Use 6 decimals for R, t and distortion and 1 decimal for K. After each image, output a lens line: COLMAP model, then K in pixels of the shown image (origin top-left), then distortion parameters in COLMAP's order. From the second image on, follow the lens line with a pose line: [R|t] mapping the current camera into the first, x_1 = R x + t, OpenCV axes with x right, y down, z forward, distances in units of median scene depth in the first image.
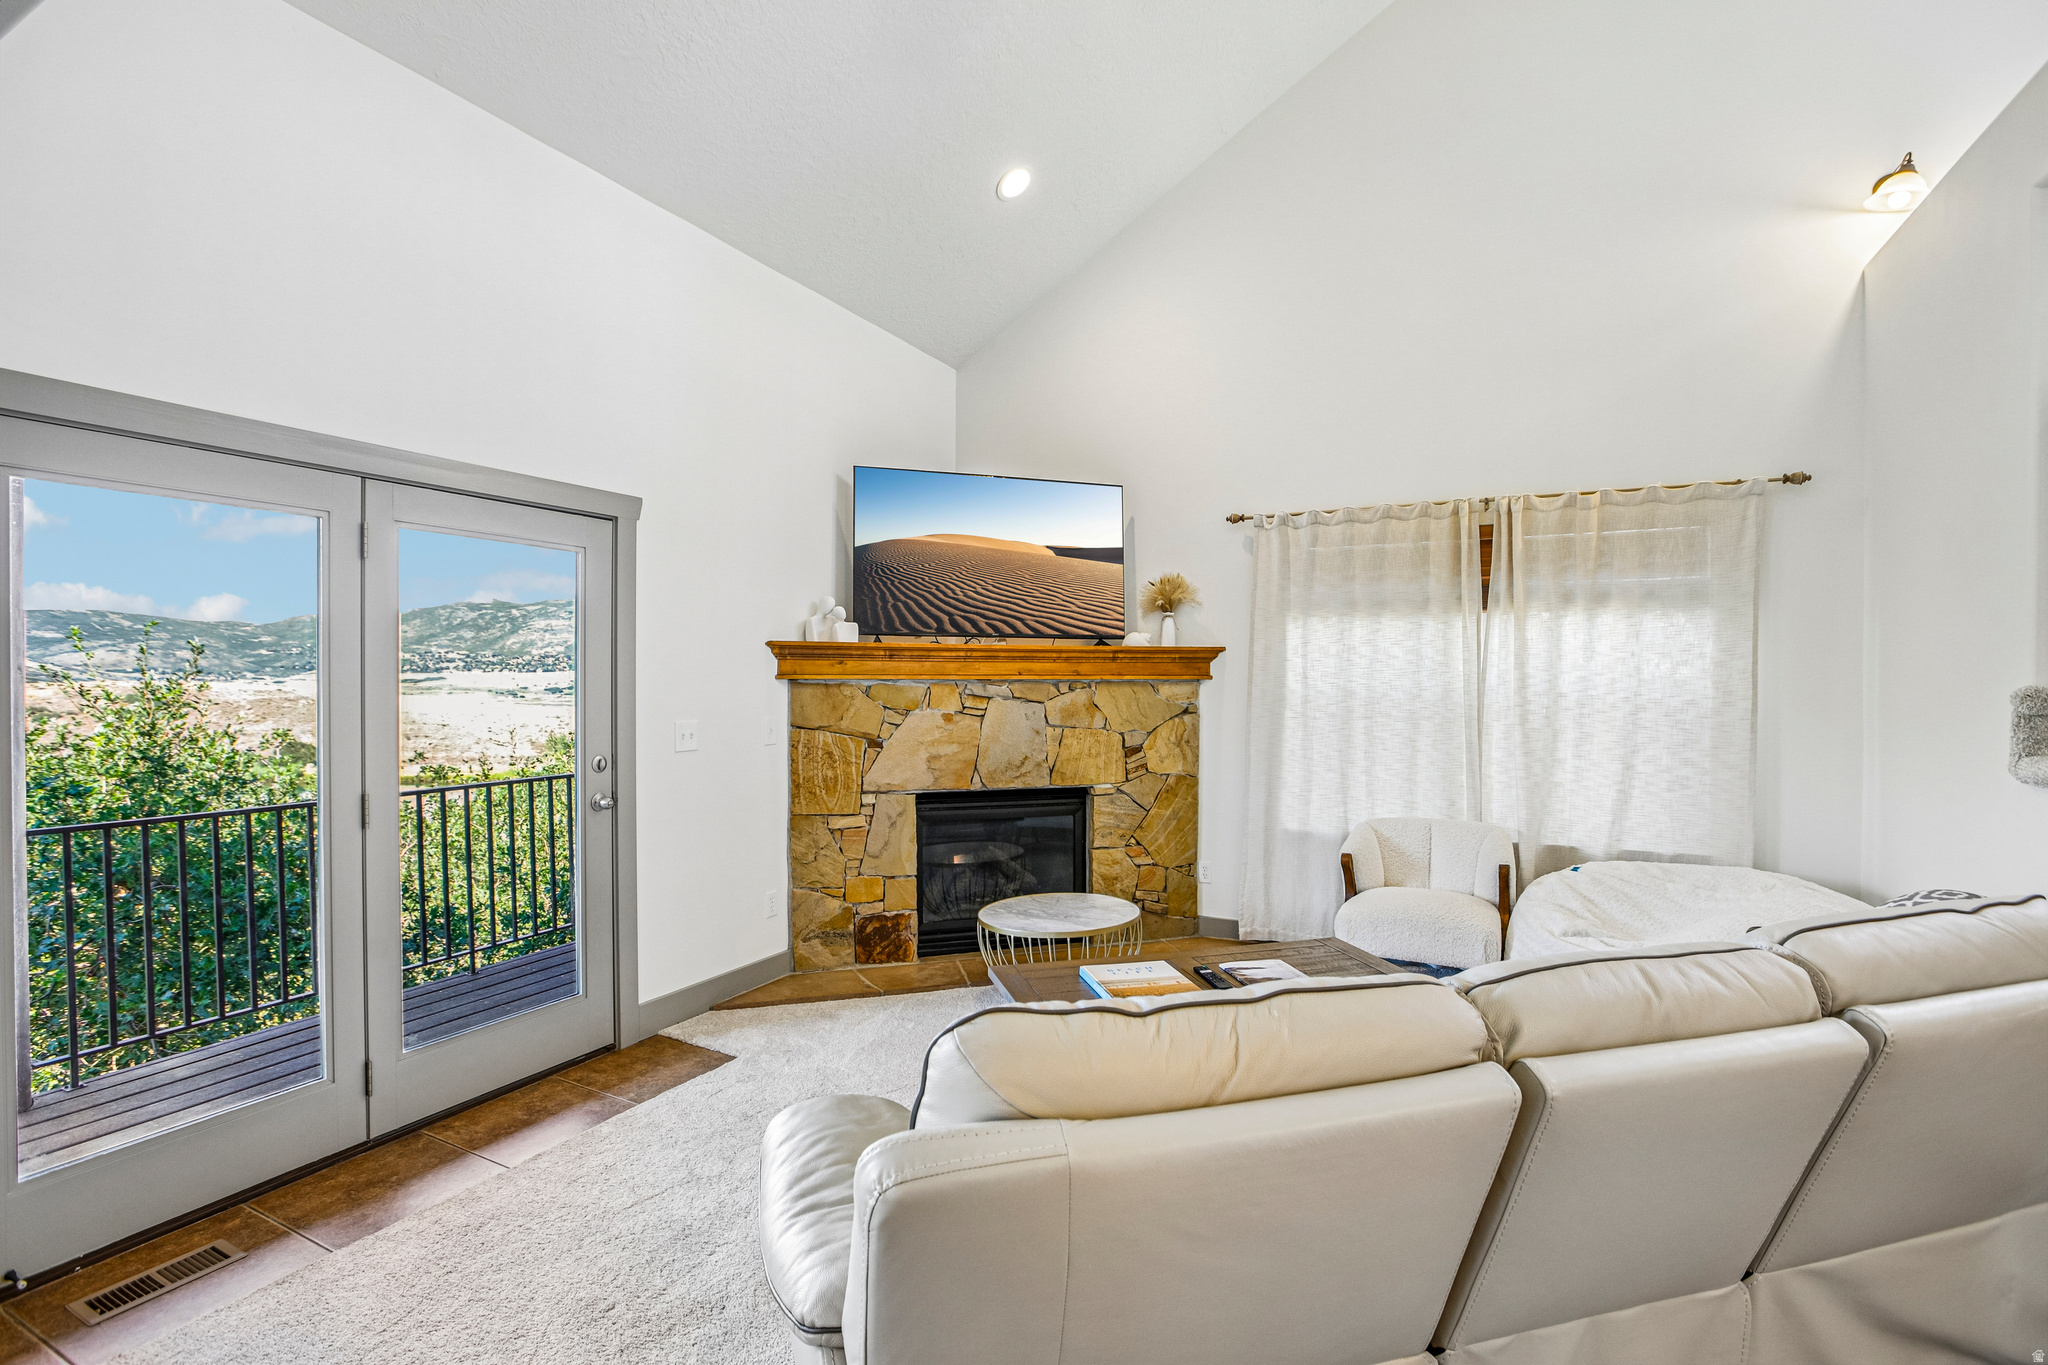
lens RADIAL K [[947.2, 0, 1026.1], [0, 947.2, 686.1], [0, 0, 1]] dist [-0.058799, 0.019255]
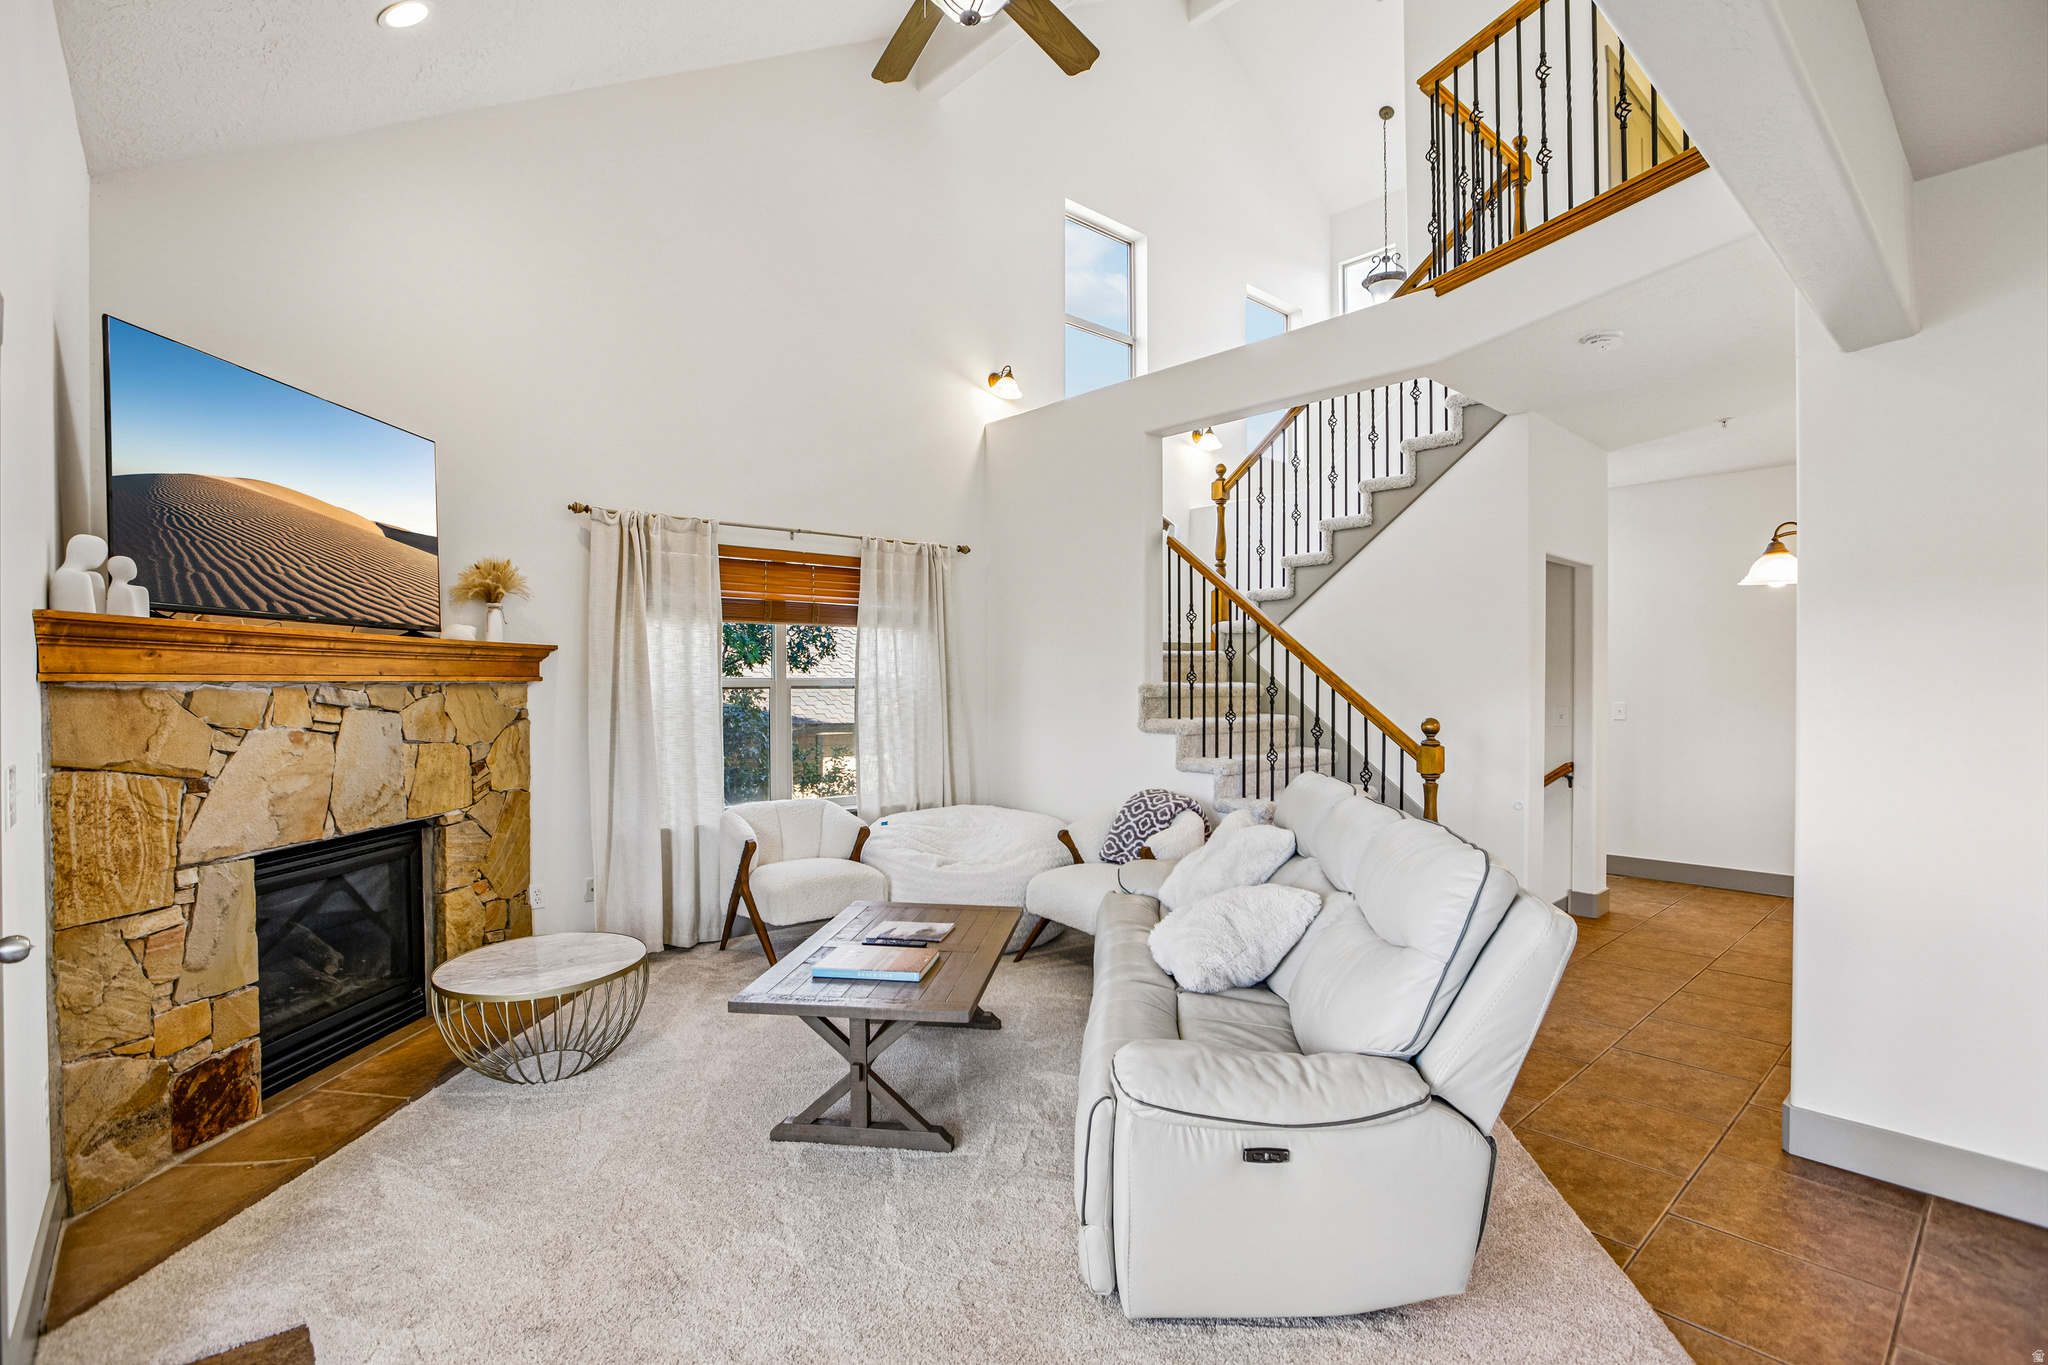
lens RADIAL K [[947.2, 0, 1026.1], [0, 947.2, 686.1], [0, 0, 1]] dist [-0.058799, 0.019255]
pose [[0.356389, -0.008034, 0.934303, -0.506367], [0.012914, 0.999910, 0.003672, 0.000554], [-0.934249, 0.010757, 0.356460, 0.272103]]
